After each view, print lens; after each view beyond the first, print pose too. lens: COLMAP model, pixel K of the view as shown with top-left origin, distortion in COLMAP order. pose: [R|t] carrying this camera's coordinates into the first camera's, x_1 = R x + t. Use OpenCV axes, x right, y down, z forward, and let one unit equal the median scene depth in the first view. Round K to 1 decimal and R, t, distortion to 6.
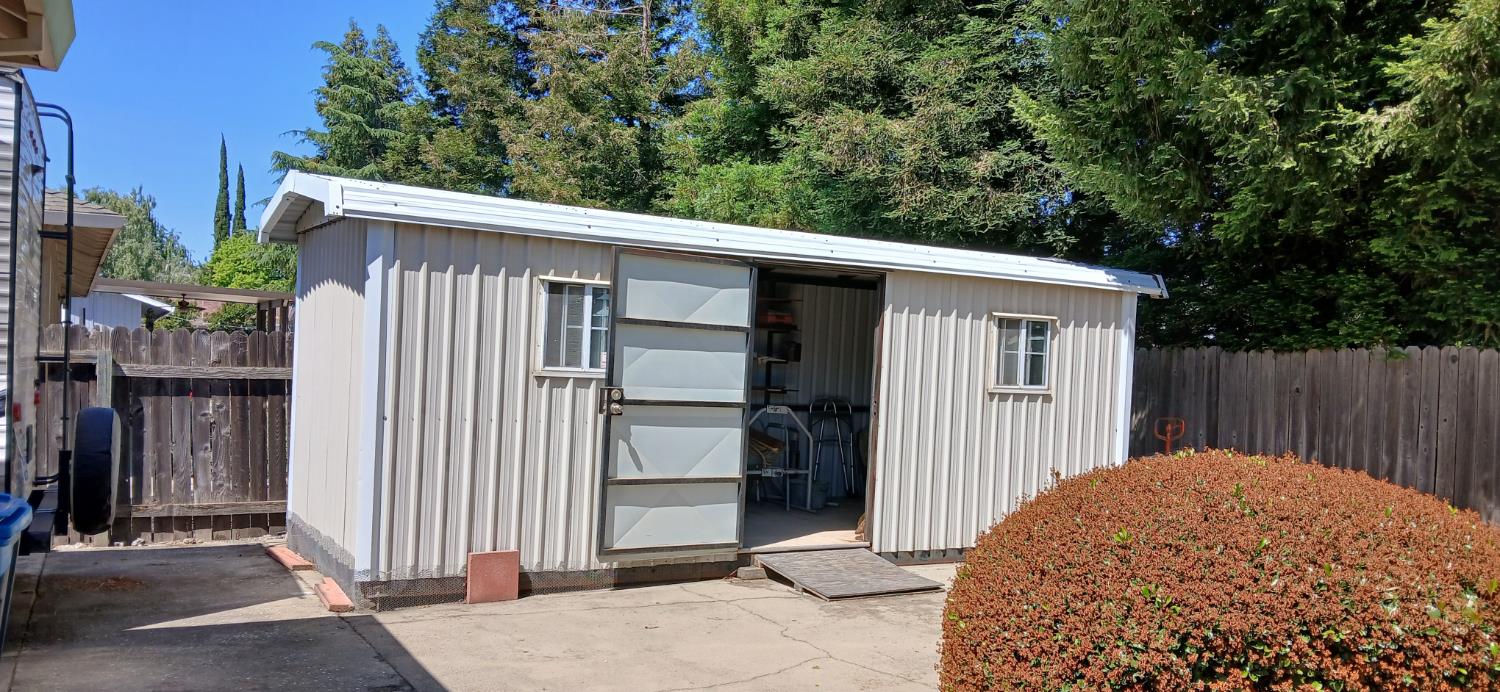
lens RADIAL K [[1147.9, 0, 750.0], [0, 1147.9, 346.0], [0, 0, 1]] dist [0.091903, -0.159197]
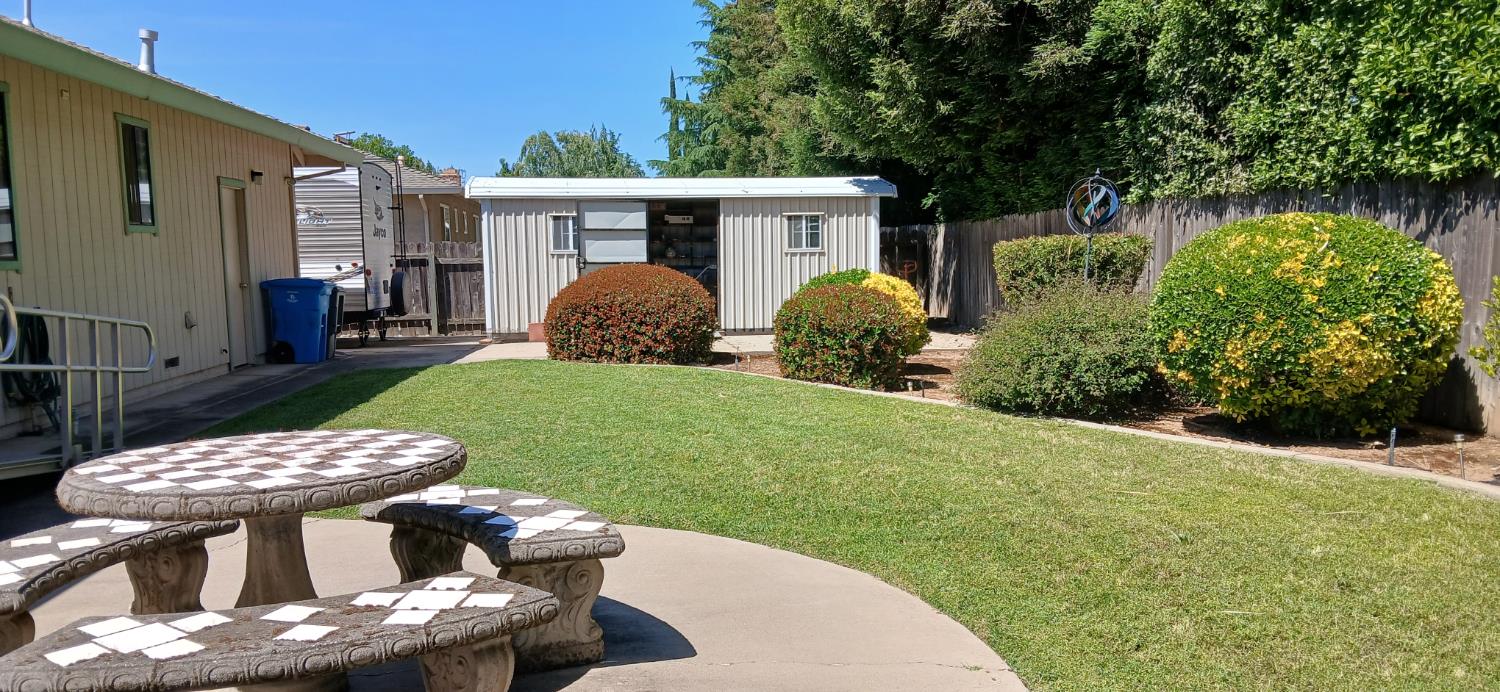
lens RADIAL K [[1147.9, 0, 750.0], [0, 1147.9, 346.0], [0, 0, 1]] dist [0.091903, -0.159197]
pose [[0.928302, -0.020073, -0.371285, 0.913285], [0.055838, 0.994744, 0.085830, 0.027177], [0.367611, -0.100408, 0.924544, -0.942539]]
